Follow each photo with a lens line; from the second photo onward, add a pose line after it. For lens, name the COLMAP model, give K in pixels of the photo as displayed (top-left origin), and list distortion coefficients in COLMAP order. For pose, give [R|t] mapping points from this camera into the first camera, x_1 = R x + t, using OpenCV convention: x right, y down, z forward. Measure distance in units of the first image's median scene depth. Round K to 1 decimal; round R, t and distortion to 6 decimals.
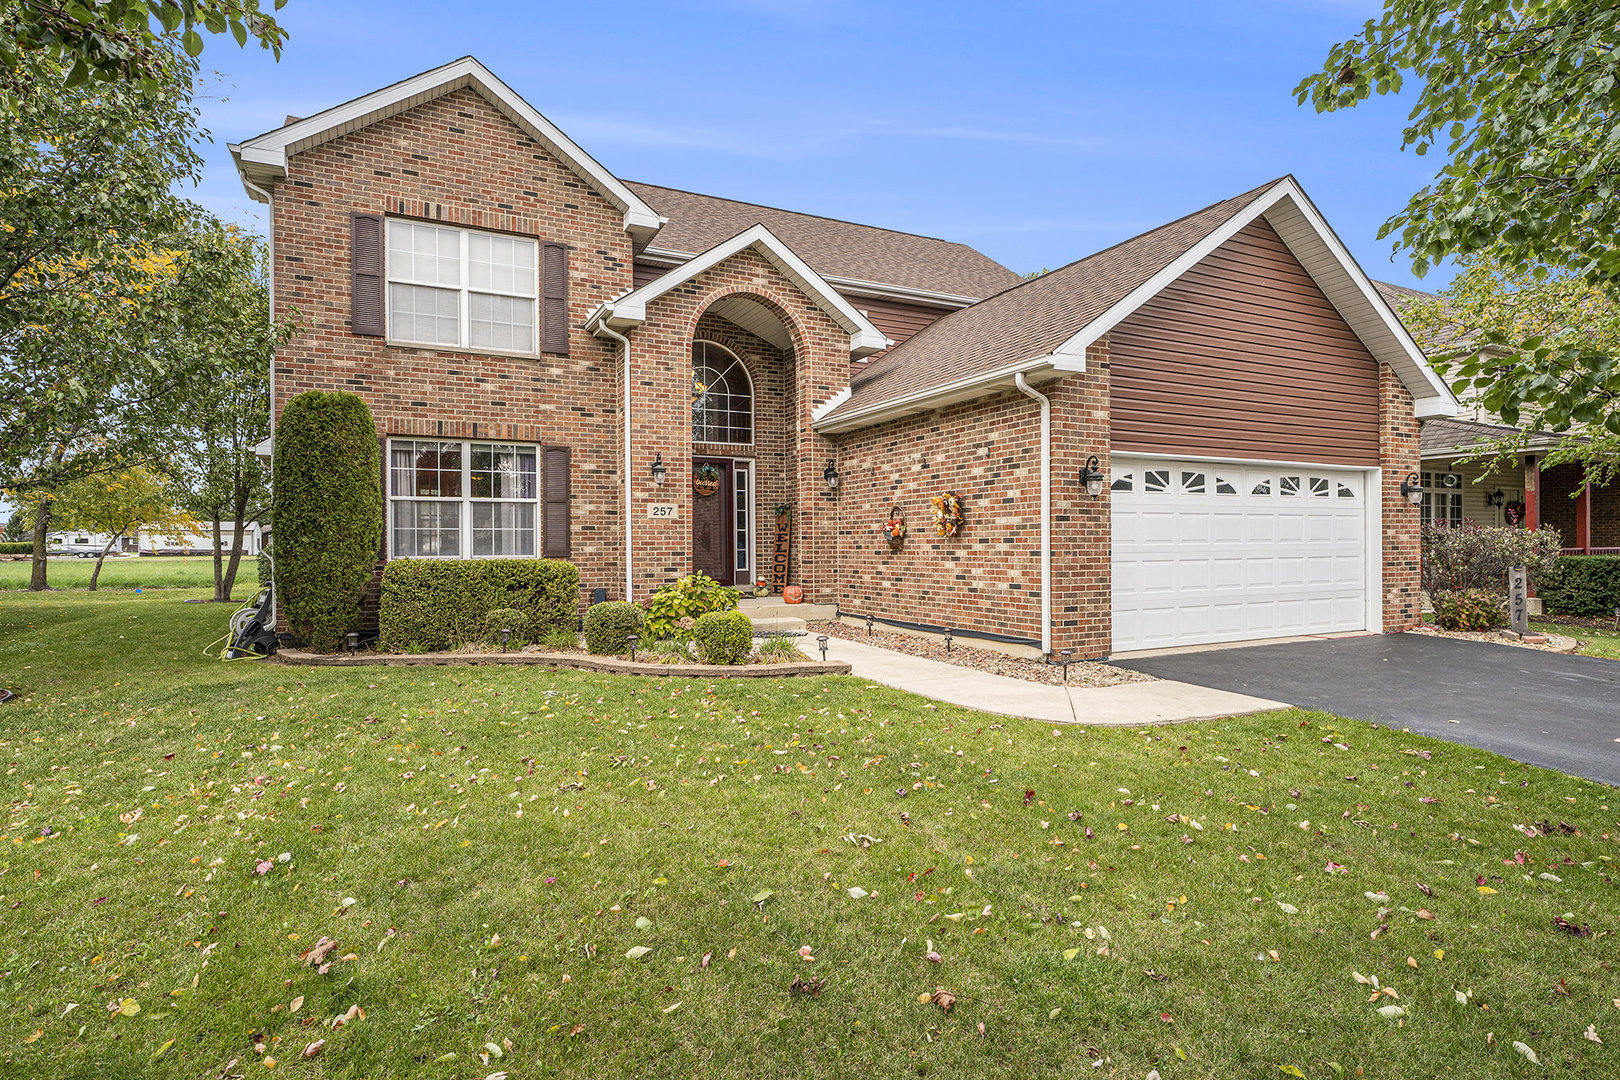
lens RADIAL K [[840.5, 0, 808.8], [0, 840.5, 544.5], [0, 0, 1]] dist [0.015584, 0.001813]
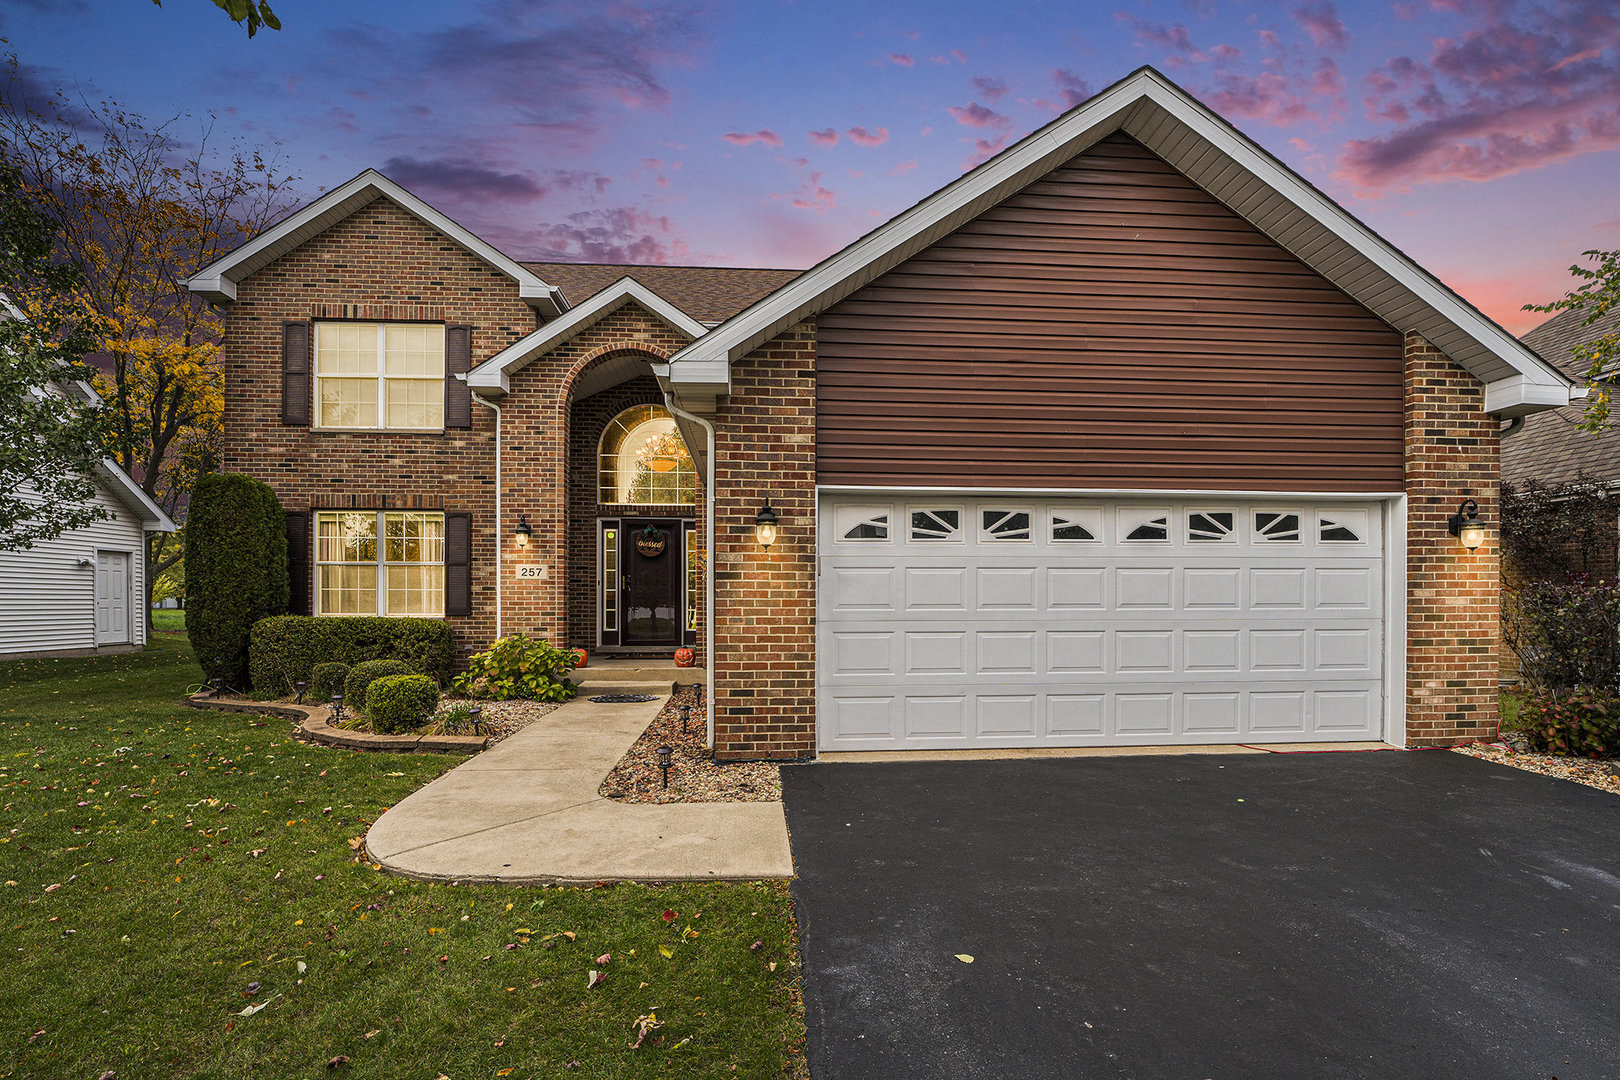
lens RADIAL K [[733.8, 0, 797.1], [0, 733.8, 602.7], [0, 0, 1]] dist [0.001729, -0.000853]
pose [[0.921118, 0.006002, -0.389238, 0.476603], [-0.004842, 0.999980, 0.003962, -0.007307], [0.389254, -0.001764, 0.921129, 0.305737]]
